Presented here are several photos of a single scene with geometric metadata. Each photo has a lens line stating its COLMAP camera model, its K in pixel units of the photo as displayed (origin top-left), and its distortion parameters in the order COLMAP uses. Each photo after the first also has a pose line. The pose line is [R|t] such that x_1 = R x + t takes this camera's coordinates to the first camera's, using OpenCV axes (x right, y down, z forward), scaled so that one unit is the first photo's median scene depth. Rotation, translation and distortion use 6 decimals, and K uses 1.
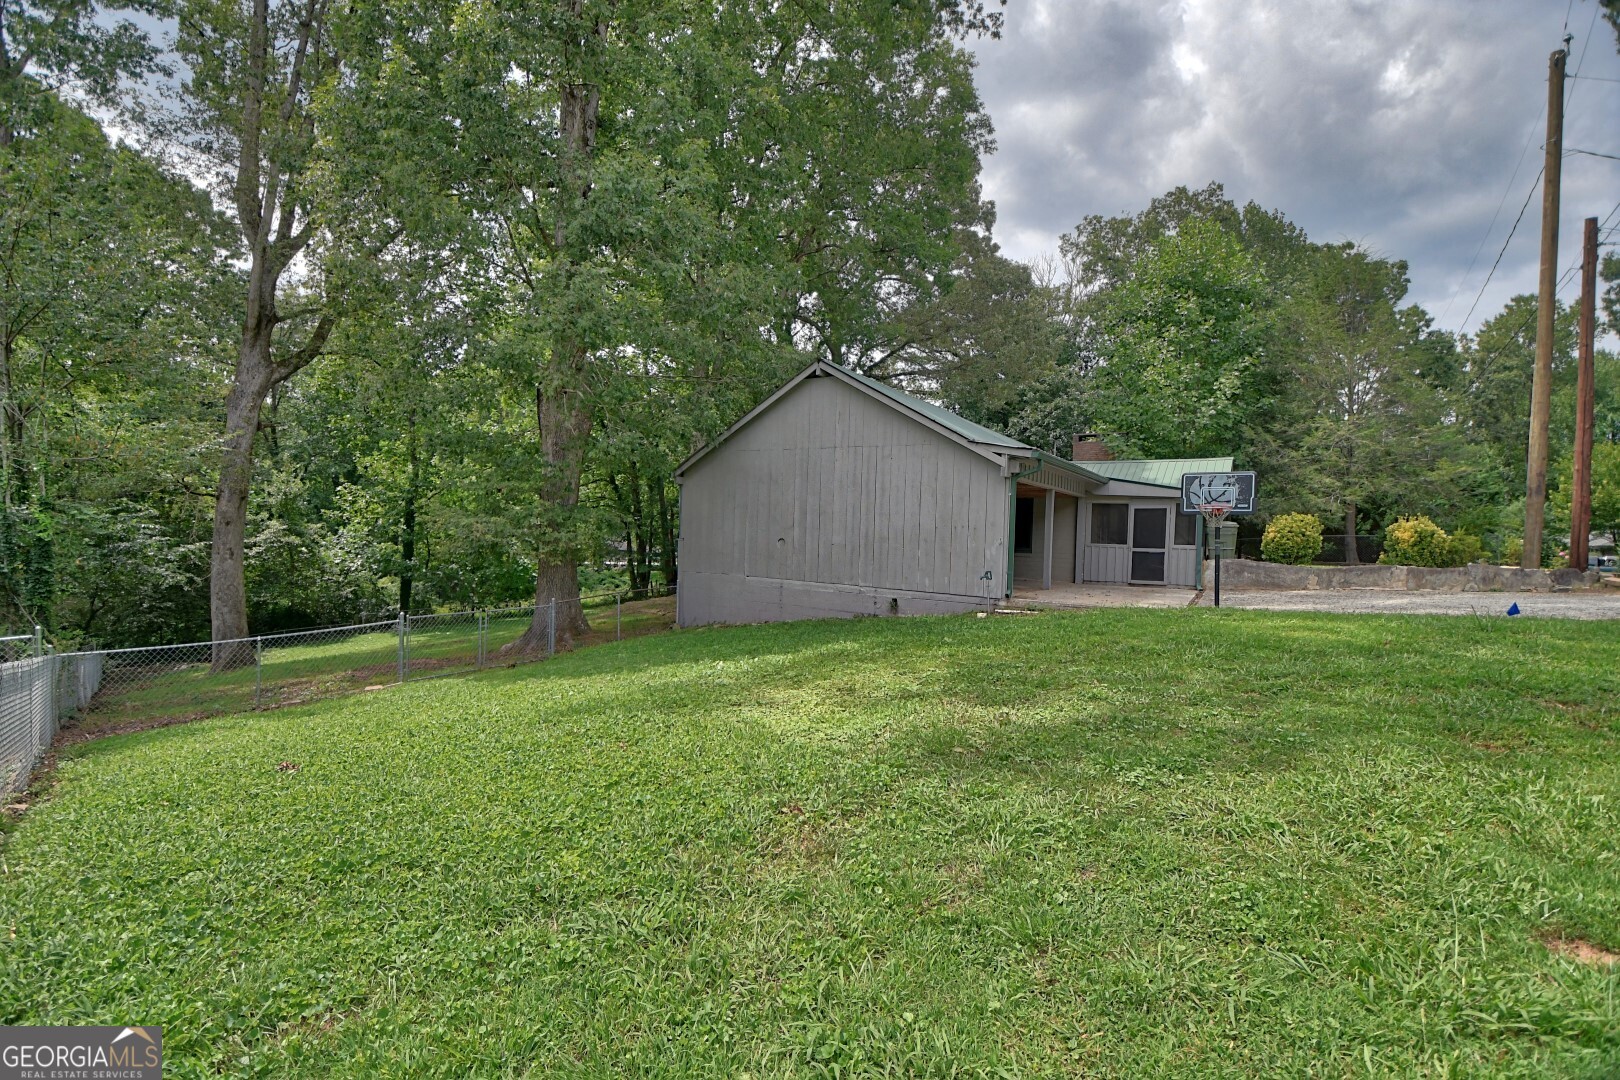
lens RADIAL K [[709.1, 0, 810.0], [0, 709.1, 540.0], [0, 0, 1]] dist [-0.000439, -0.024241]
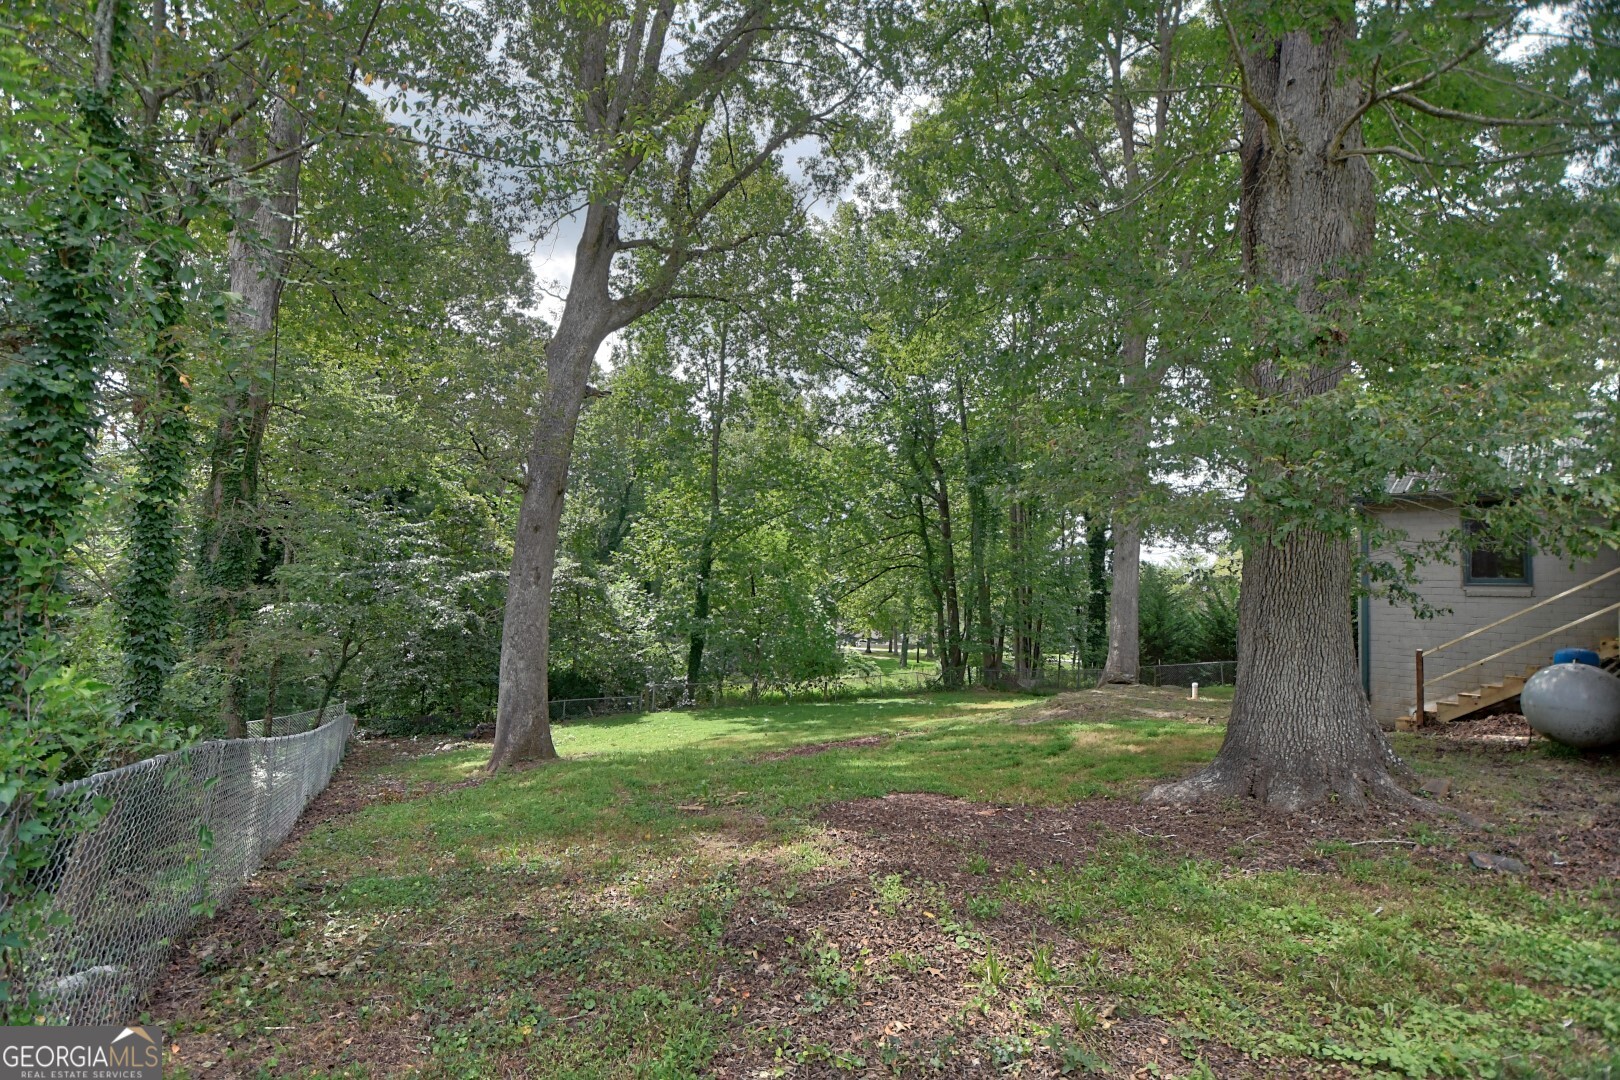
lens RADIAL K [[709.1, 0, 810.0], [0, 709.1, 540.0], [0, 0, 1]] dist [-0.000439, -0.024241]
pose [[0.966323, 0.006578, -0.257249, -0.375145], [-0.039346, 0.991695, -0.122443, 0.050147], [0.254307, 0.128441, 0.958557, 0.393911]]
